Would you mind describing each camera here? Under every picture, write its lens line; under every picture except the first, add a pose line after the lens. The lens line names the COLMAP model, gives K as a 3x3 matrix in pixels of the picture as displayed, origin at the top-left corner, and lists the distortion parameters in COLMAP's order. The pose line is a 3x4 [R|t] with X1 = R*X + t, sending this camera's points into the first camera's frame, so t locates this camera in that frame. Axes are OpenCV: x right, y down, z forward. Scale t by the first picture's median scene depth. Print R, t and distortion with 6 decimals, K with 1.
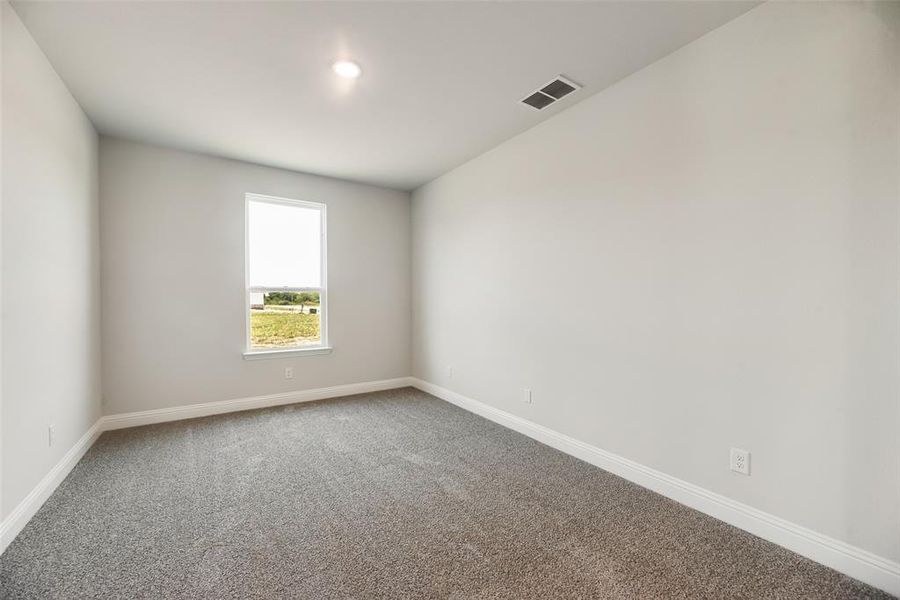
lens RADIAL K [[364.5, 0, 449.4], [0, 364.5, 302.3], [0, 0, 1]] dist [-0.000196, 0.000164]
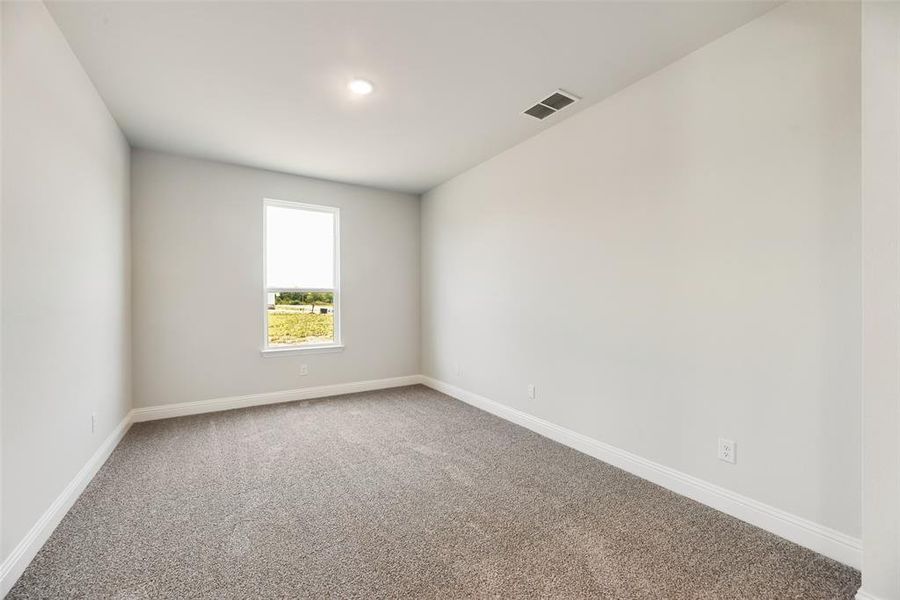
lens RADIAL K [[367.4, 0, 450.0], [0, 367.4, 300.0], [0, 0, 1]] dist [0.000775, -0.000074]
pose [[0.999651, -0.001073, -0.026405, 0.012033], [0.000922, 0.999983, -0.005706, 0.000162], [0.026411, 0.005680, 0.999635, -0.074026]]
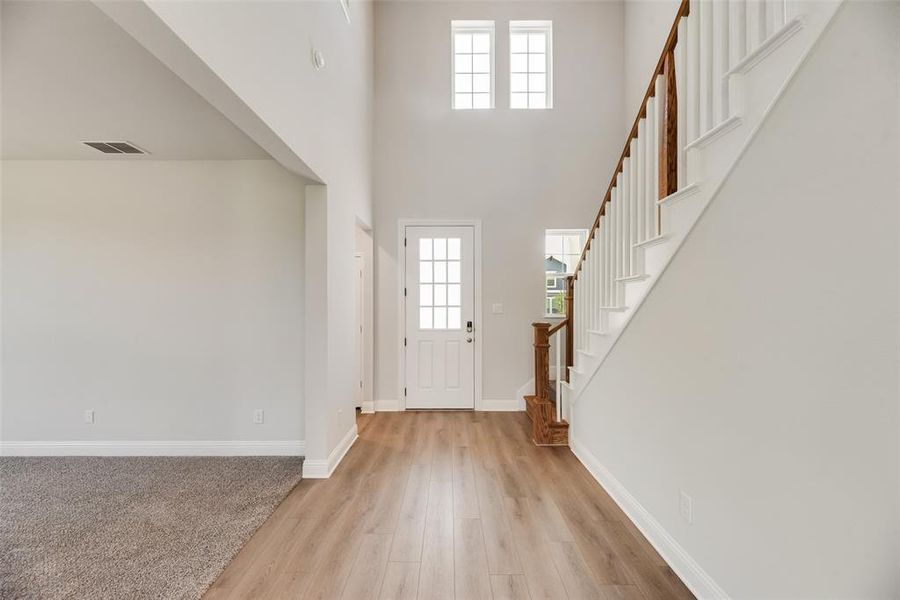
lens RADIAL K [[364.5, 0, 449.4], [0, 364.5, 302.3], [0, 0, 1]] dist [-0.000196, 0.000164]
pose [[0.553333, 0.007538, 0.832926, -0.102057], [0.008576, 0.999854, -0.014746, -0.051296], [-0.832916, 0.015302, 0.553188, -0.520870]]
